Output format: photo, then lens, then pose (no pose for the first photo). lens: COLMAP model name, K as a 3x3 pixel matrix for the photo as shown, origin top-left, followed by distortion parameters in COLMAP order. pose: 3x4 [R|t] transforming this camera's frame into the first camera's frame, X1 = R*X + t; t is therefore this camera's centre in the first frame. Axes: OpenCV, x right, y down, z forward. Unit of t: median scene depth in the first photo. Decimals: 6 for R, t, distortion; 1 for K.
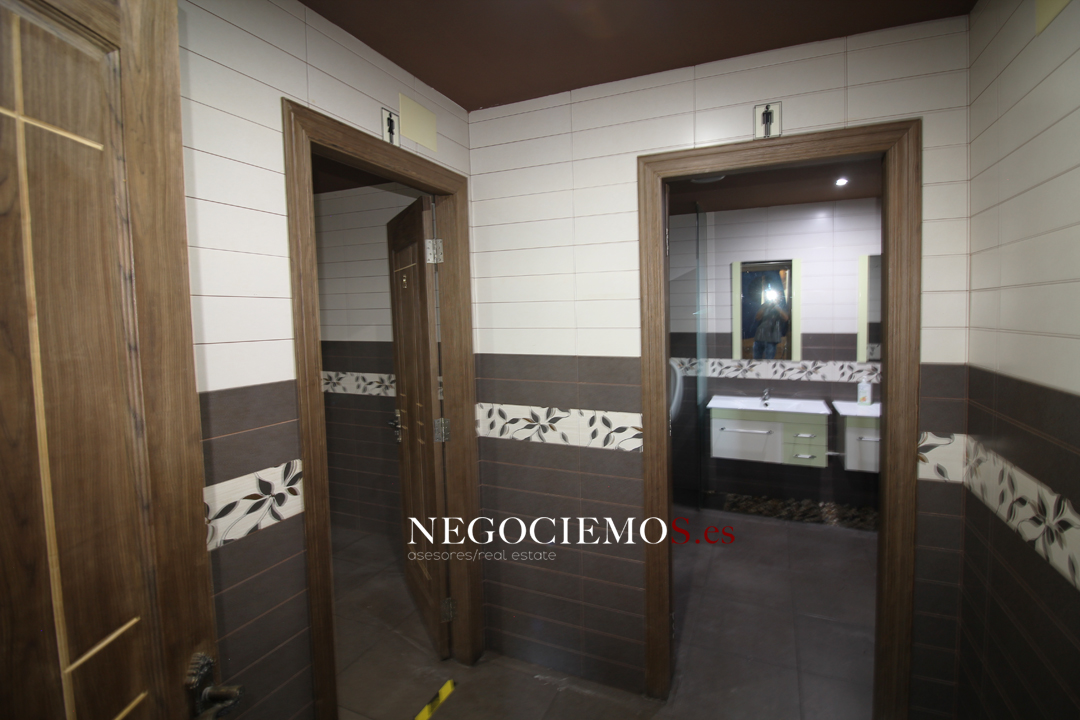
lens RADIAL K [[560.2, 0, 544.2], [0, 560.2, 323.0], [0, 0, 1]] dist [-0.002719, -0.028070]
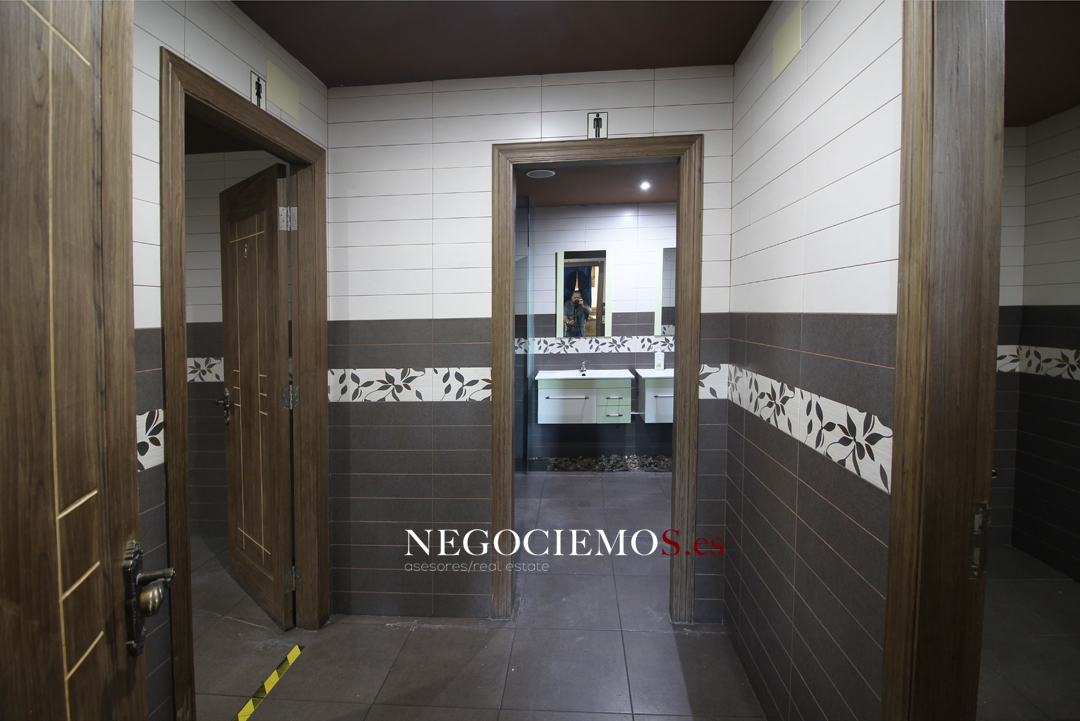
lens RADIAL K [[560.2, 0, 544.2], [0, 560.2, 323.5], [0, 0, 1]] dist [-0.002719, -0.028070]
pose [[0.946994, 0.009788, 0.321103, -0.082292], [-0.008142, 0.999946, -0.006468, 0.067080], [-0.321149, 0.003511, 0.947022, -0.115574]]
